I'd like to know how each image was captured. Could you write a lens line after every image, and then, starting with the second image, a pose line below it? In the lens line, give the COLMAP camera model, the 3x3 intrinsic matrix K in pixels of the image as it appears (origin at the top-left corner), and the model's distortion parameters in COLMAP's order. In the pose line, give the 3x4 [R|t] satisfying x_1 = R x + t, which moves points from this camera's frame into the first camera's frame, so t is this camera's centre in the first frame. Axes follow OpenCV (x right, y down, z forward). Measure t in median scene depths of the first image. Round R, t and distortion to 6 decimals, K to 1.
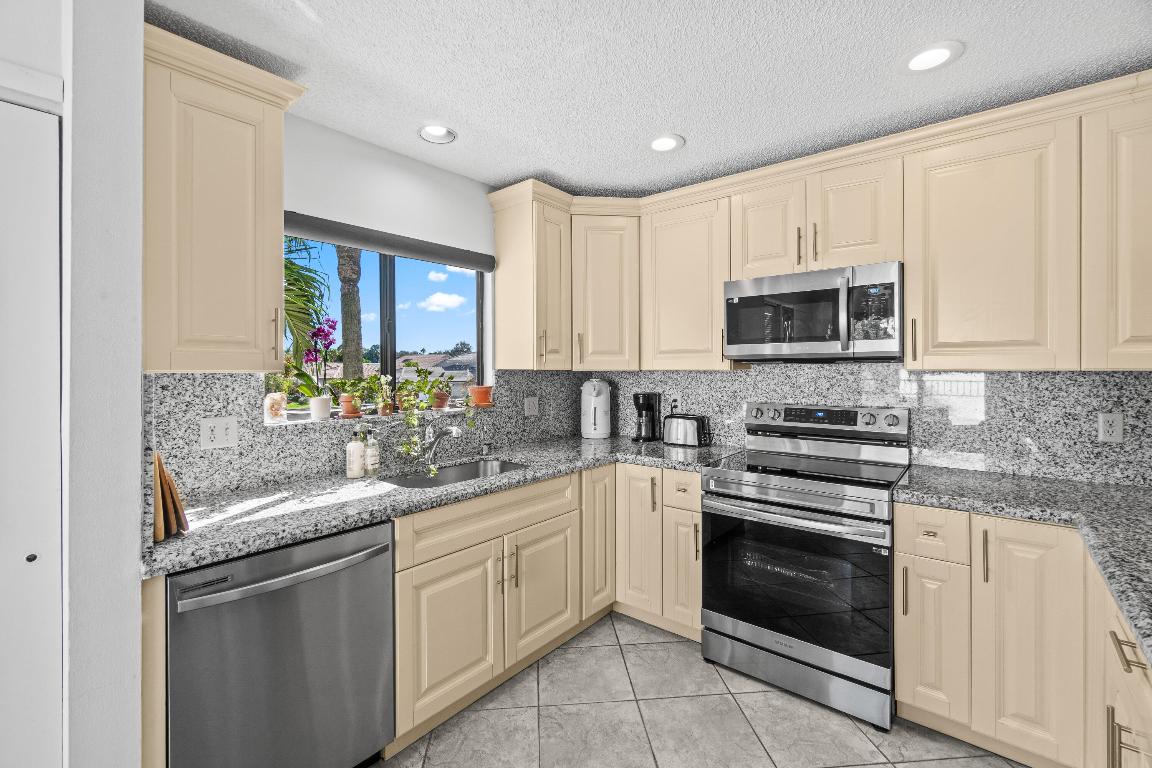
lens RADIAL K [[496.1, 0, 572.4], [0, 496.1, 372.5], [0, 0, 1]] dist [-0.006865, 0.000080]
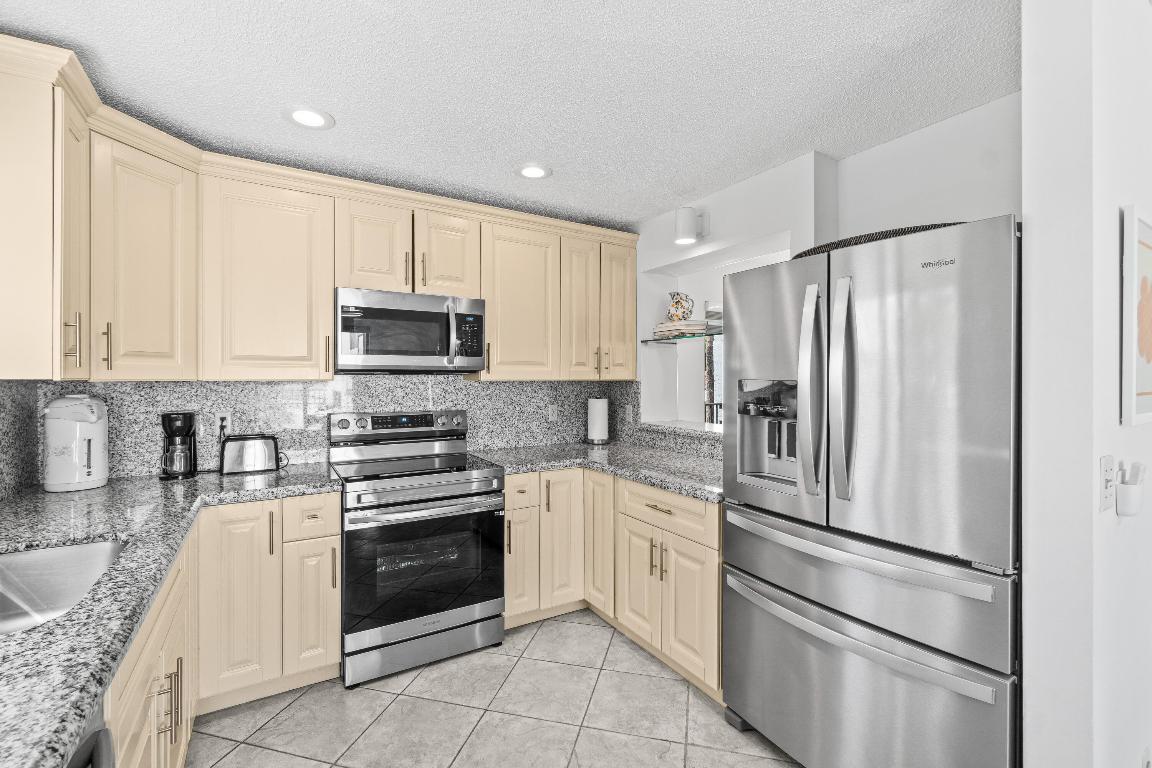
lens RADIAL K [[496.1, 0, 570.8], [0, 496.1, 382.2], [0, 0, 1]] dist [-0.006865, 0.000080]
pose [[0.329117, -0.003672, 0.944282, -0.474556], [0.005958, 0.999981, 0.001812, -0.000912], [-0.944271, 0.005030, 0.329132, 0.285694]]
